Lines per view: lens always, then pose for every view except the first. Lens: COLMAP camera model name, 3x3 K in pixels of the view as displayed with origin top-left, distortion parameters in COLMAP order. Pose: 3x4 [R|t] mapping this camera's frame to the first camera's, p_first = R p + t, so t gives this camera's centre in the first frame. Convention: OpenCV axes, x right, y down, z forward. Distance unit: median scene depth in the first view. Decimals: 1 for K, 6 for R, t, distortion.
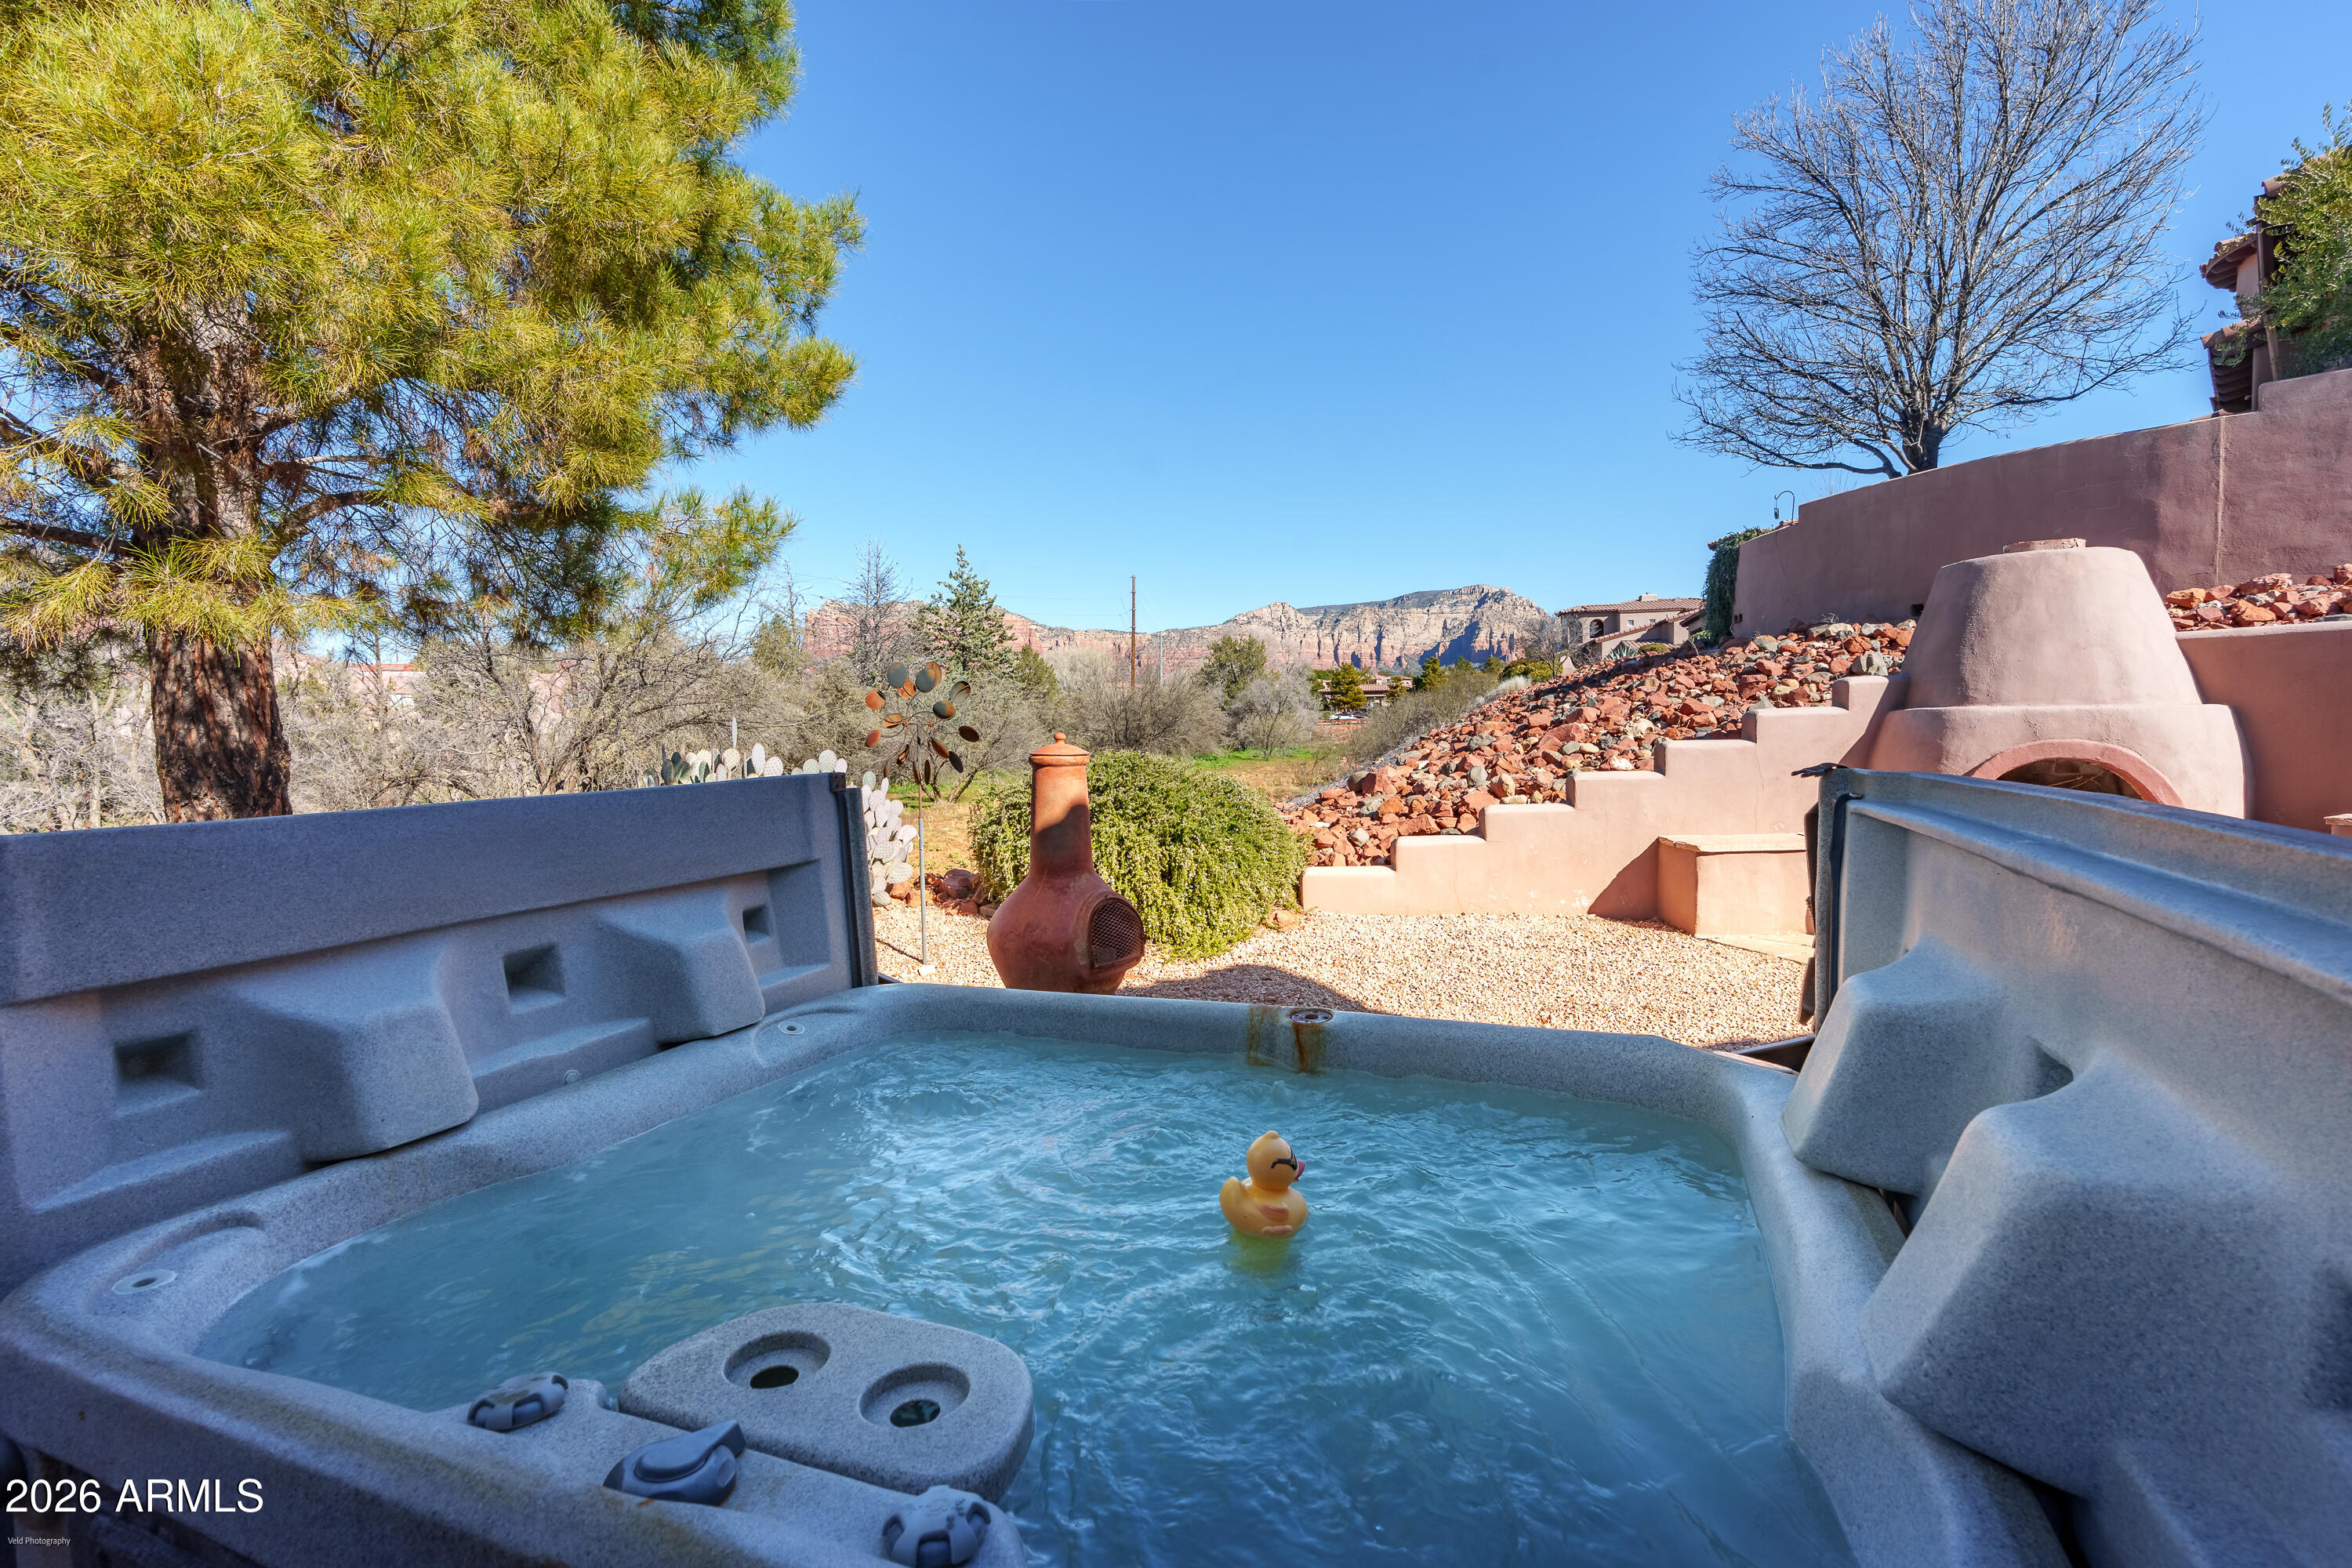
lens RADIAL K [[1084.5, 0, 1172.6], [0, 1084.5, 785.9], [0, 0, 1]] dist [-0.010881, 0.004330]
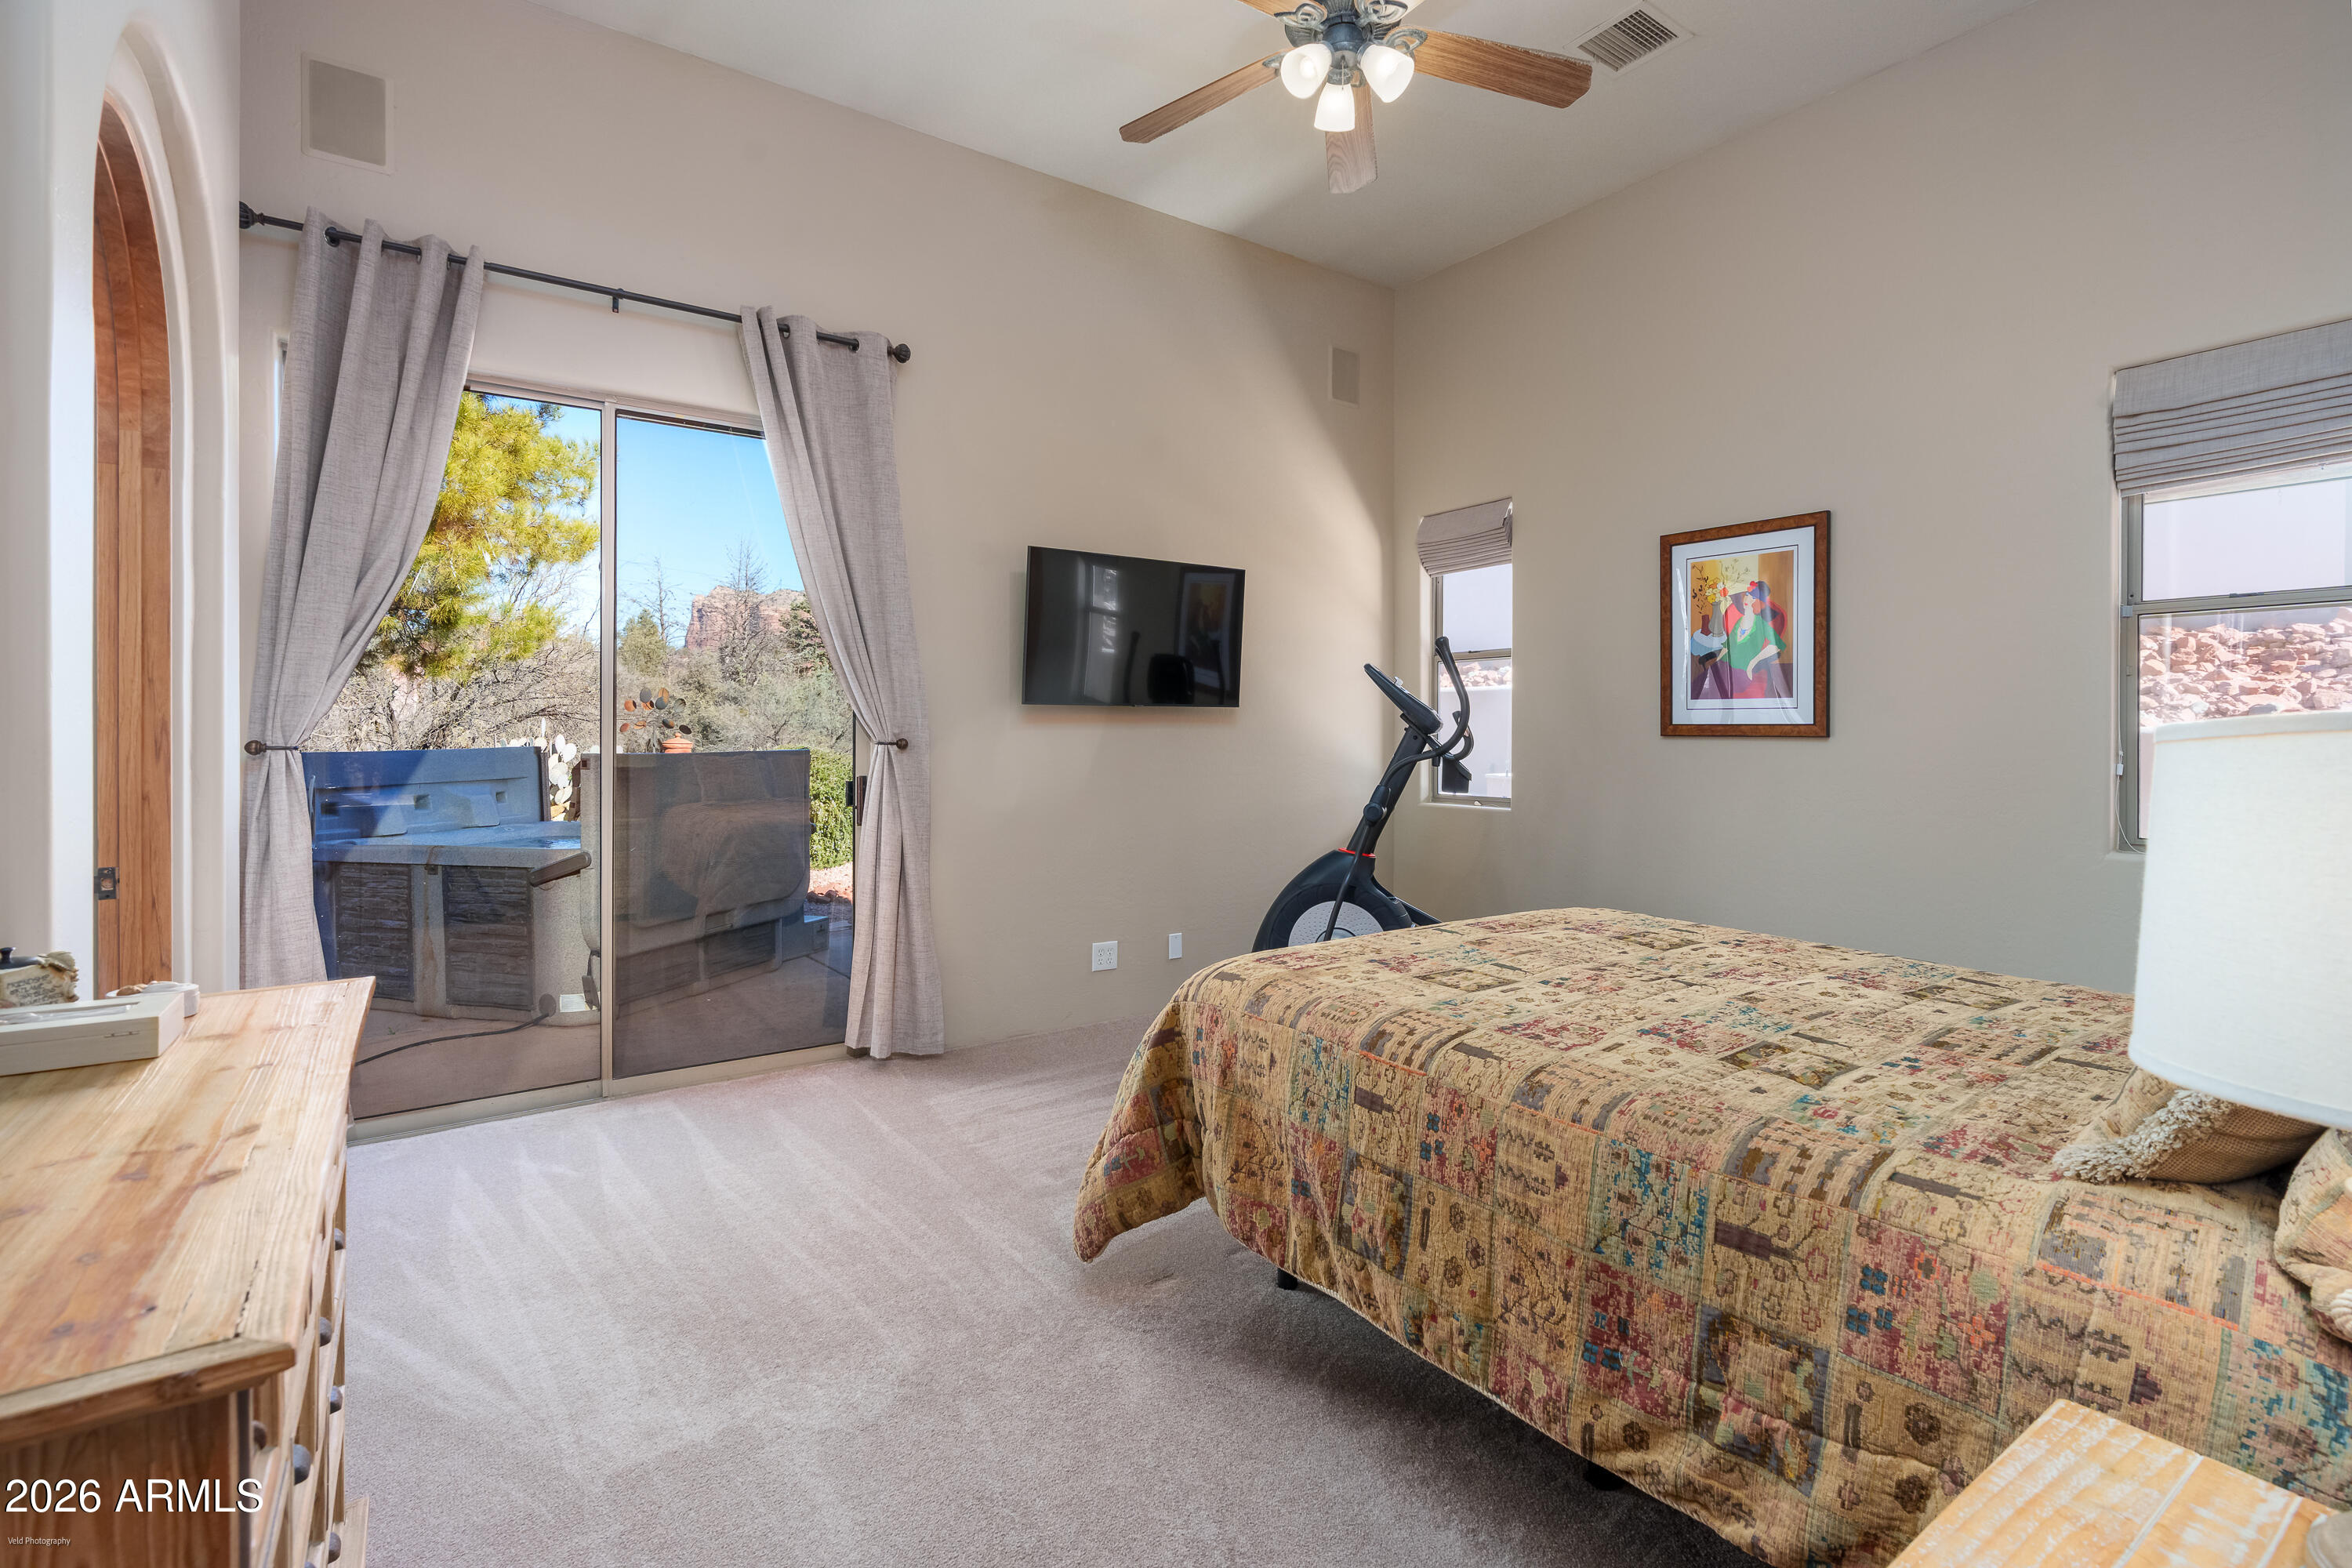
lens RADIAL K [[1084.5, 0, 1185.0], [0, 1084.5, 727.0], [0, 0, 1]] dist [-0.010881, 0.004330]
pose [[0.994281, 0.021173, 0.104680, 0.325400], [-0.015620, 0.998441, -0.053593, 0.018182], [-0.105651, 0.051651, 0.993061, -0.596859]]
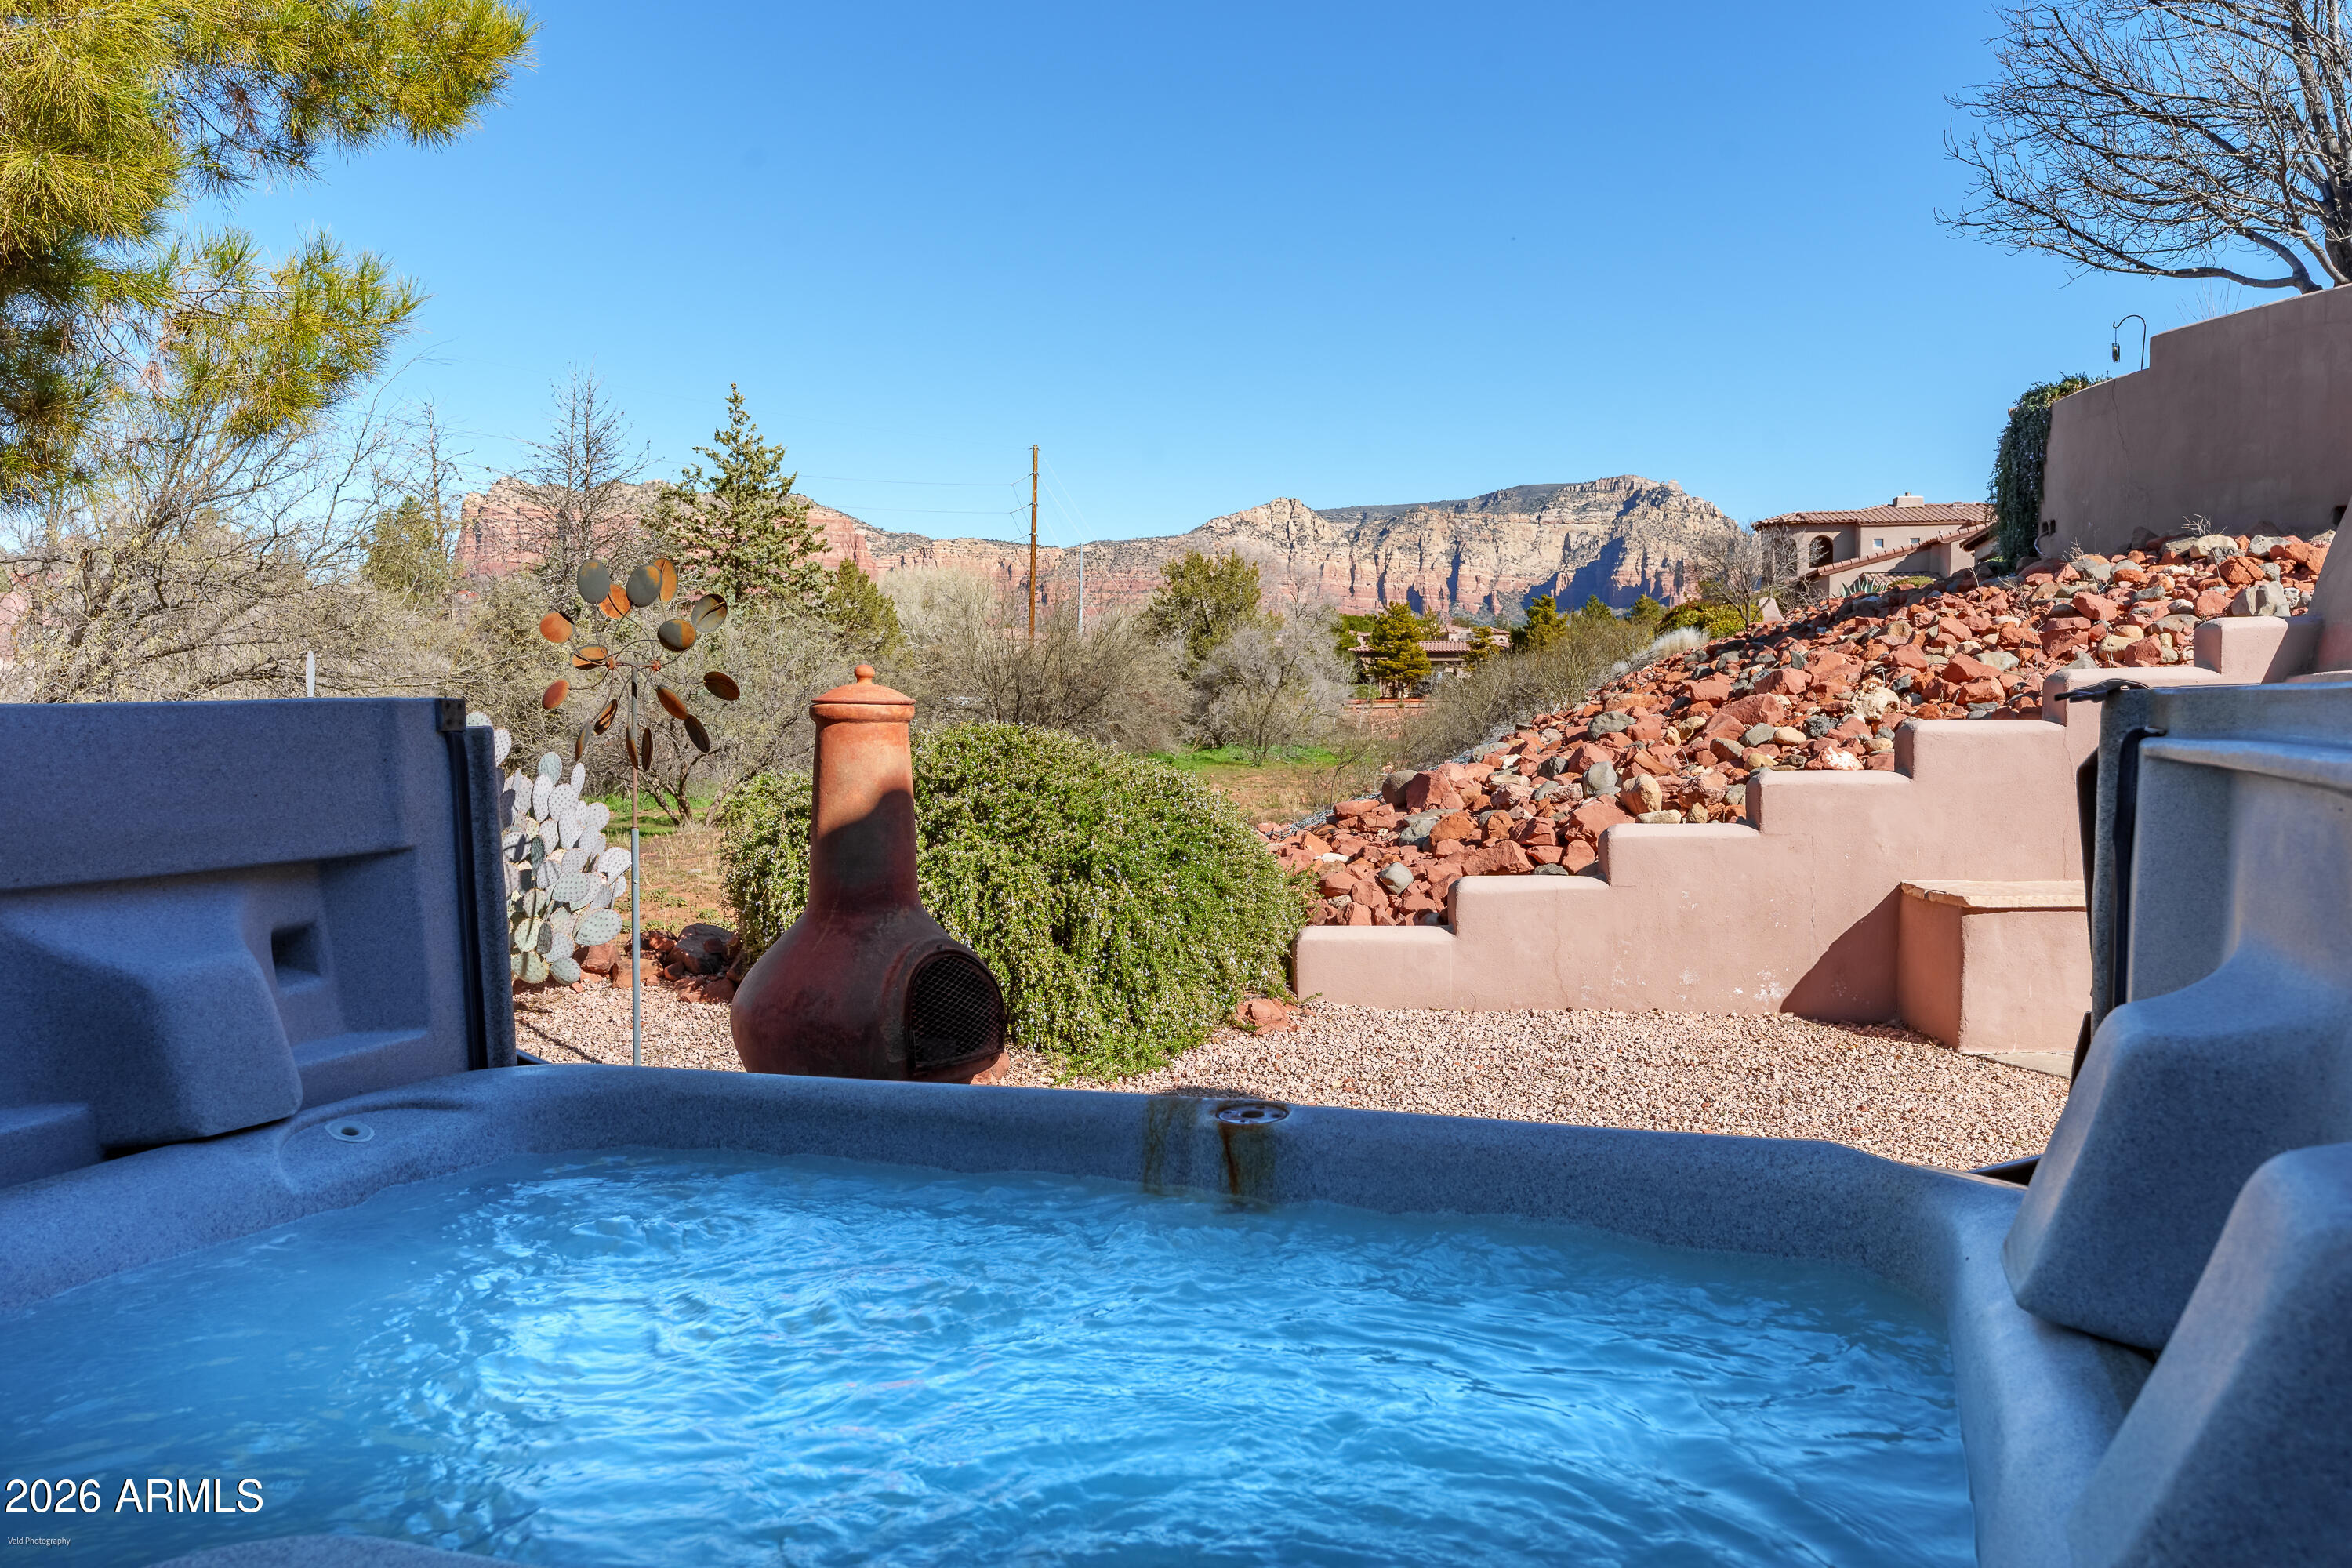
lens RADIAL K [[1864.4, 0, 1168.6], [0, 1864.4, 787.0], [0, 0, 1]] dist [0.011226, -0.008108]
pose [[0.999178, 0.015694, 0.037372, 0.011075], [-0.015225, 0.999802, -0.012816, 0.013060], [-0.037566, 0.012237, 0.999219, -0.001449]]
